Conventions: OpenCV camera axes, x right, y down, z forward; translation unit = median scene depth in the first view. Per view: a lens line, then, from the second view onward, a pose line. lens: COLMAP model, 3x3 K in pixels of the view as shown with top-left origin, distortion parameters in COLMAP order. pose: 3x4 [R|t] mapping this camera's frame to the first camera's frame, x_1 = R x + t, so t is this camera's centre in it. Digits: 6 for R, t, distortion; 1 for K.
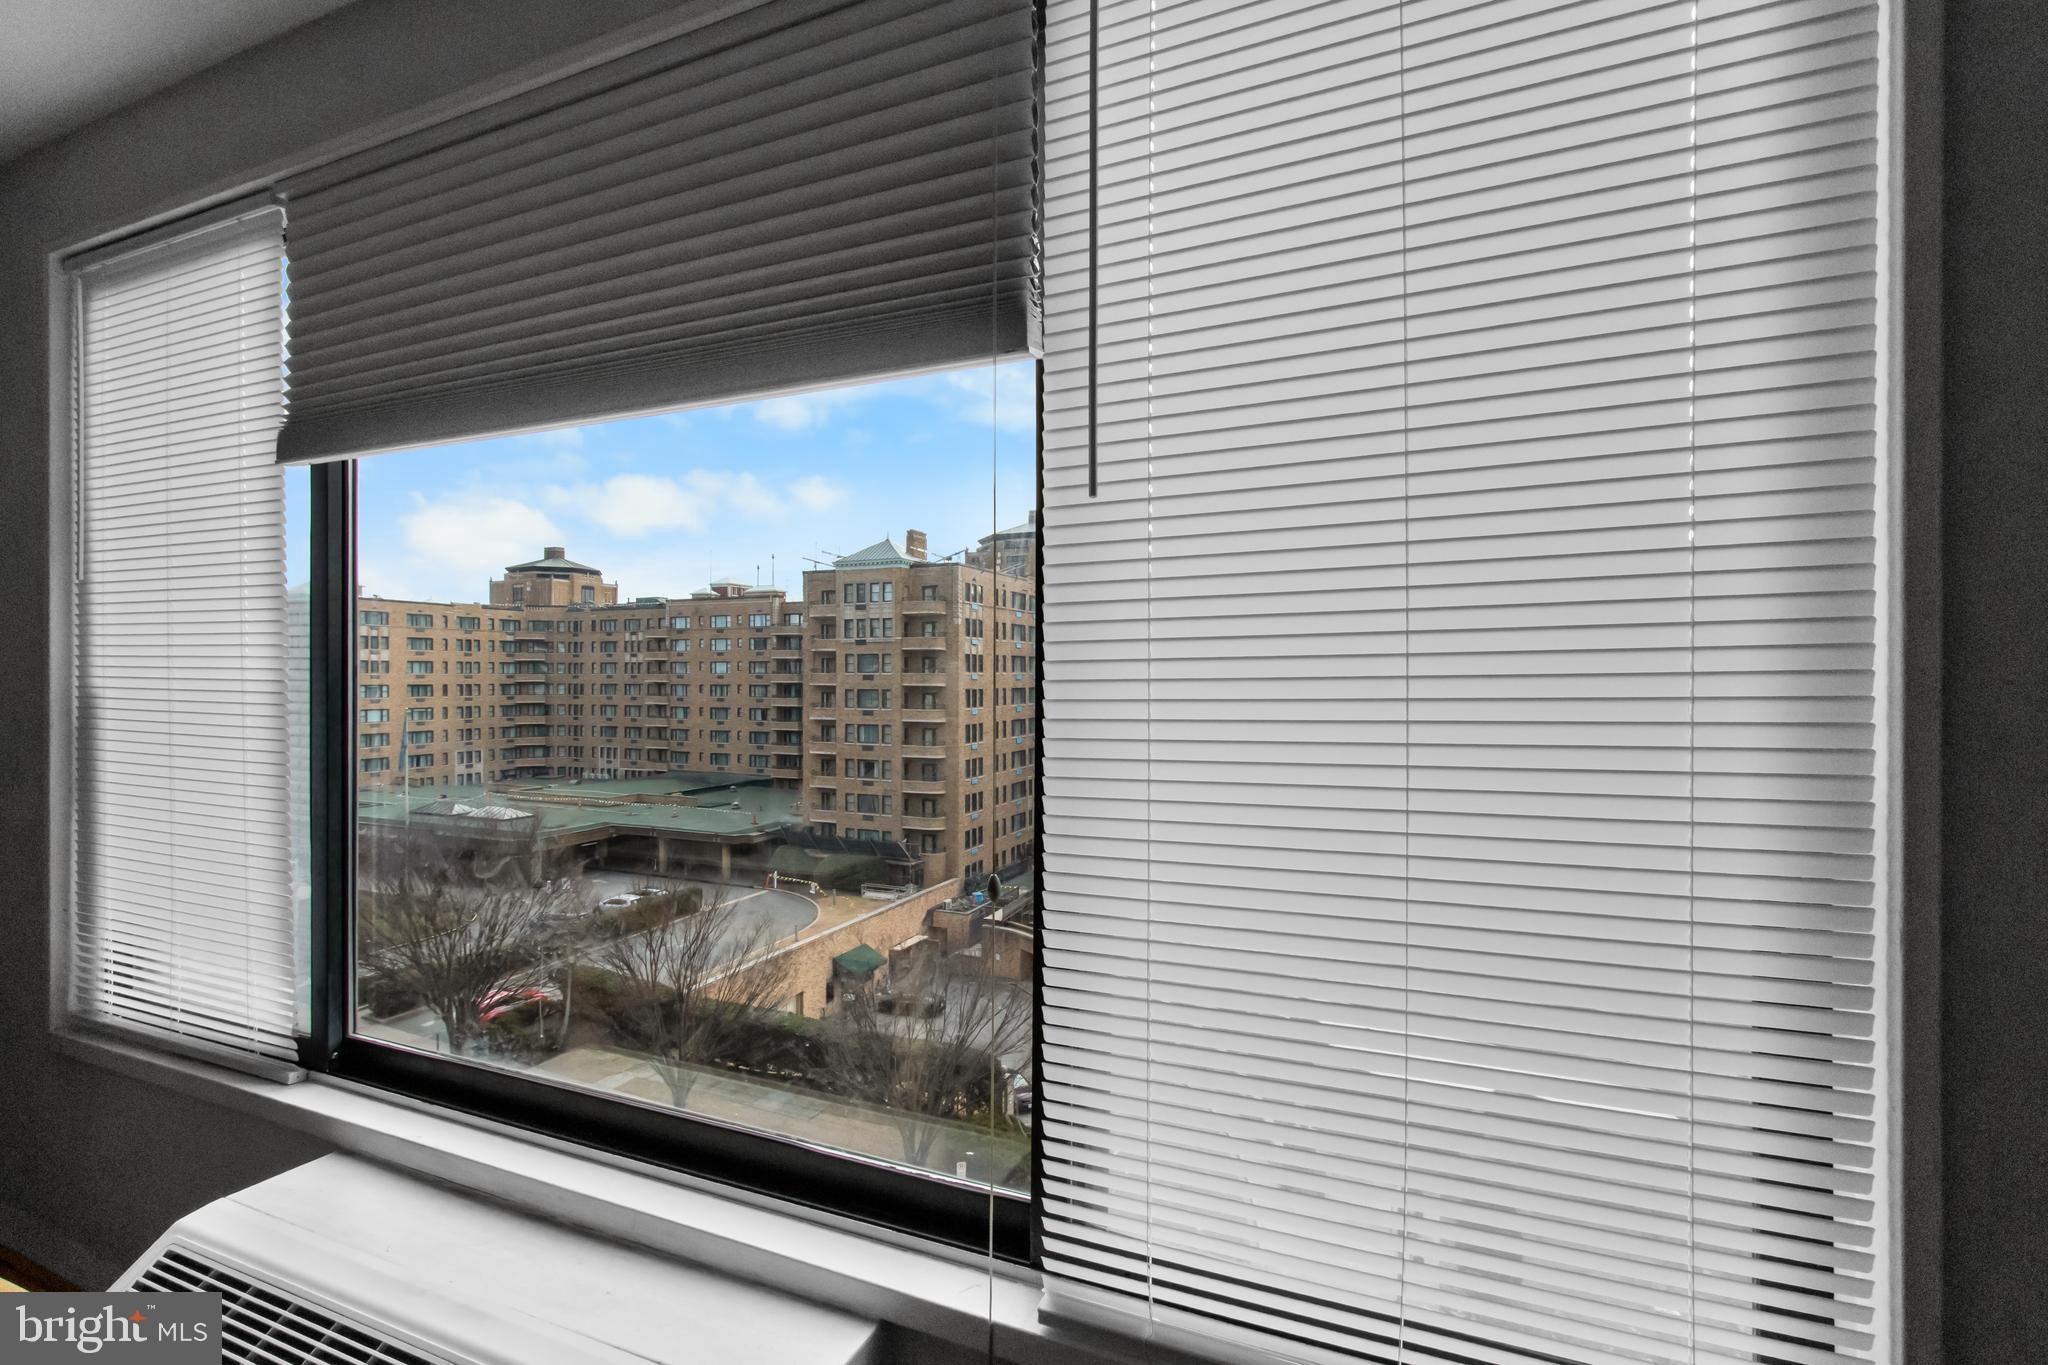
lens RADIAL K [[932.3, 0, 974.8], [0, 932.3, 715.1], [0, 0, 1]] dist [0.002580, 0.000005]
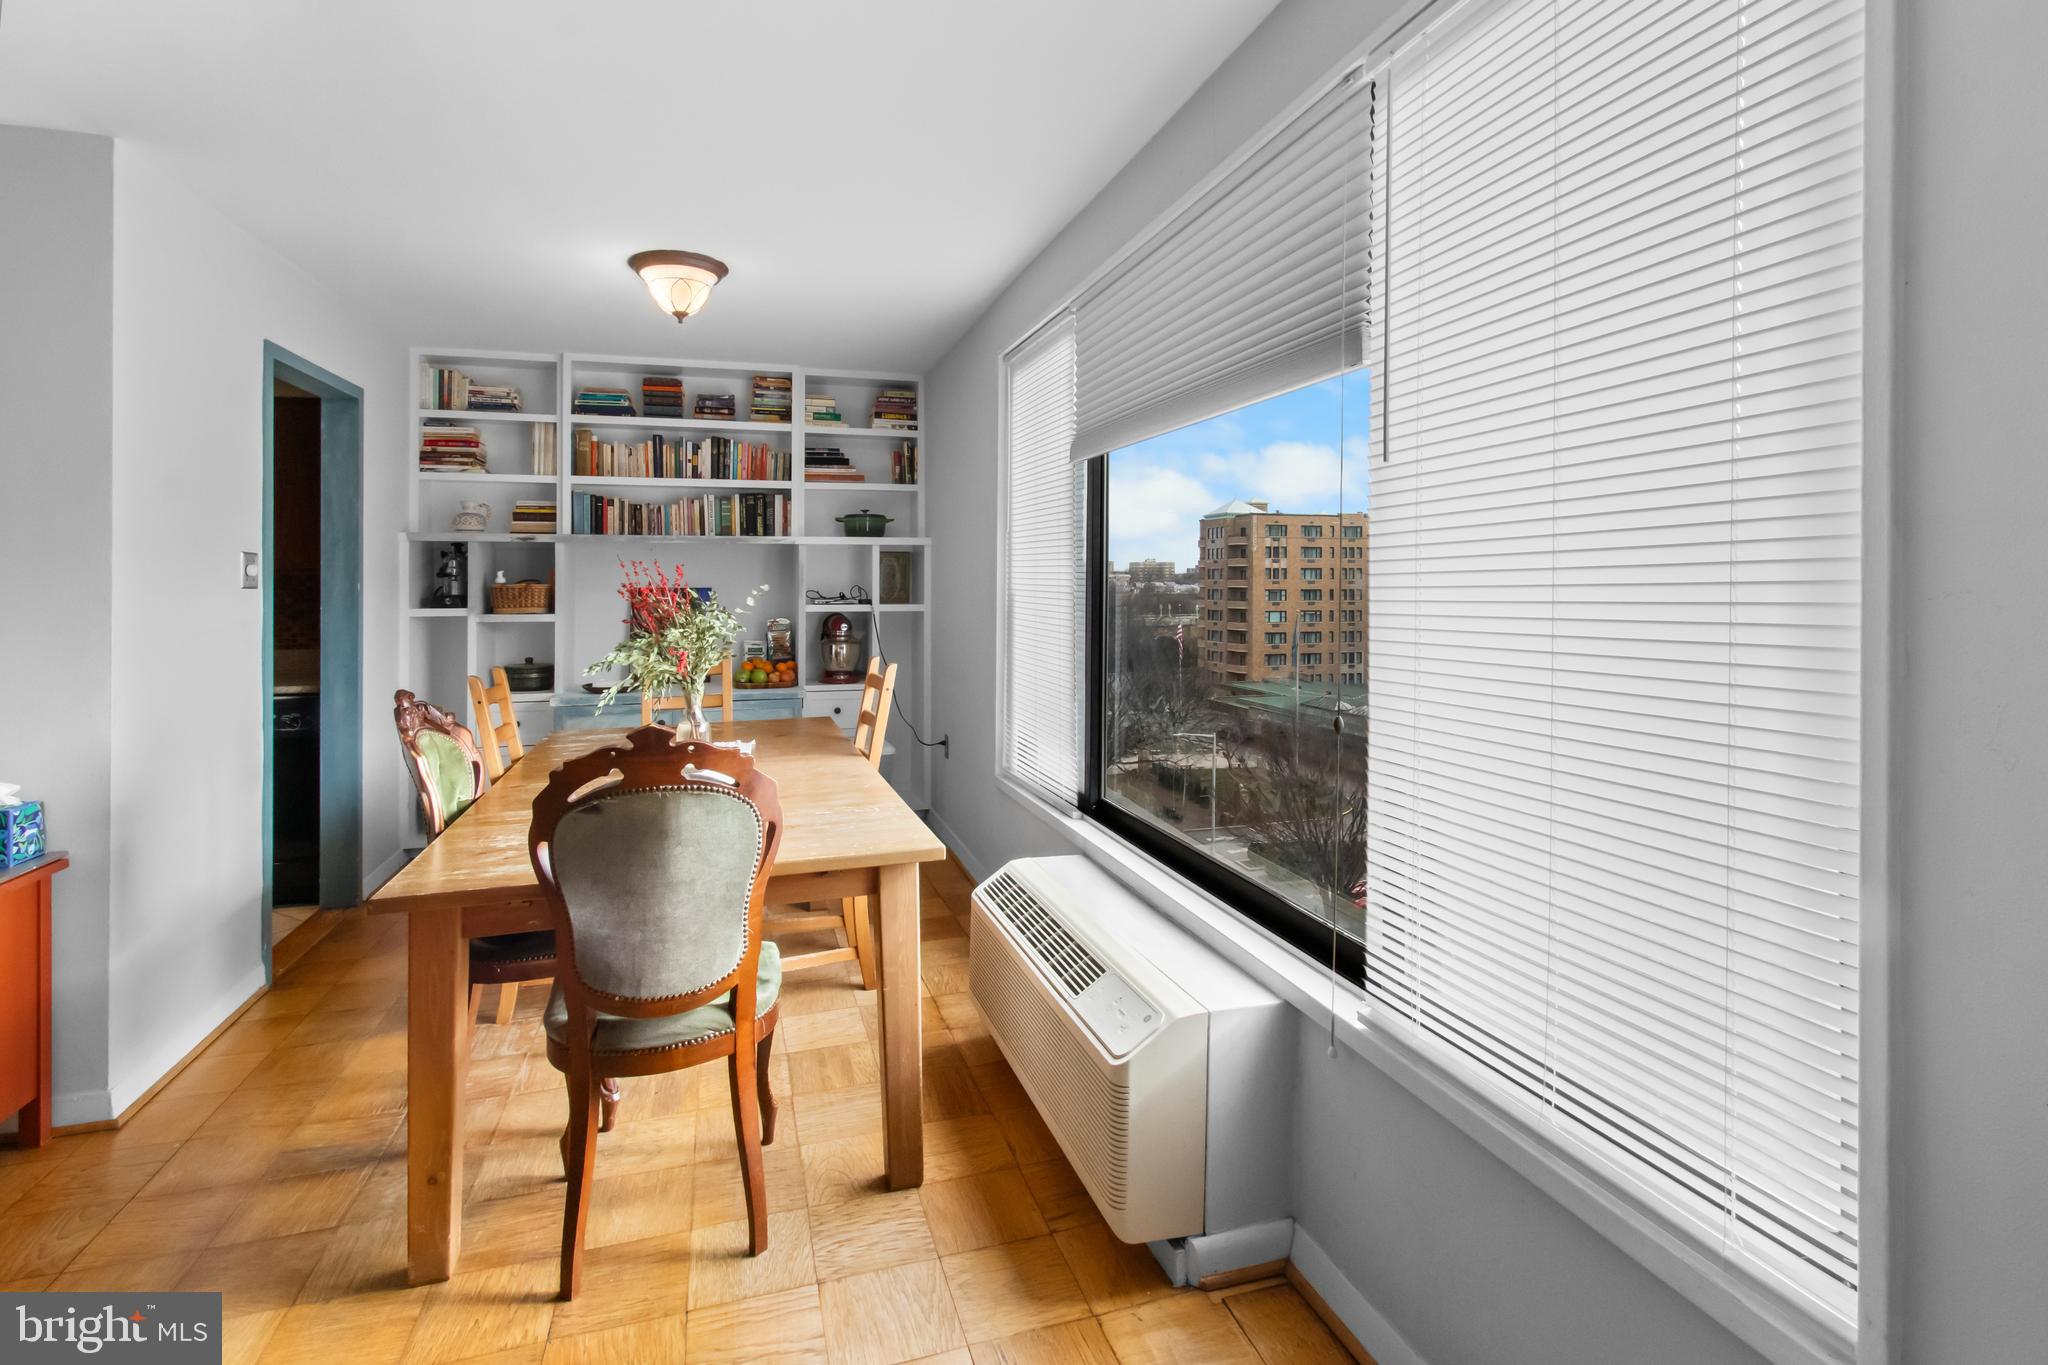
lens RADIAL K [[932.3, 0, 1008.5], [0, 932.3, 681.4], [0, 0, 1]] dist [0.002580, 0.000005]
pose [[0.659448, 0.077824, -0.747711, 0.468770], [-0.029183, 0.996527, 0.077983, 0.007345], [0.751183, -0.029606, 0.659429, -0.233014]]
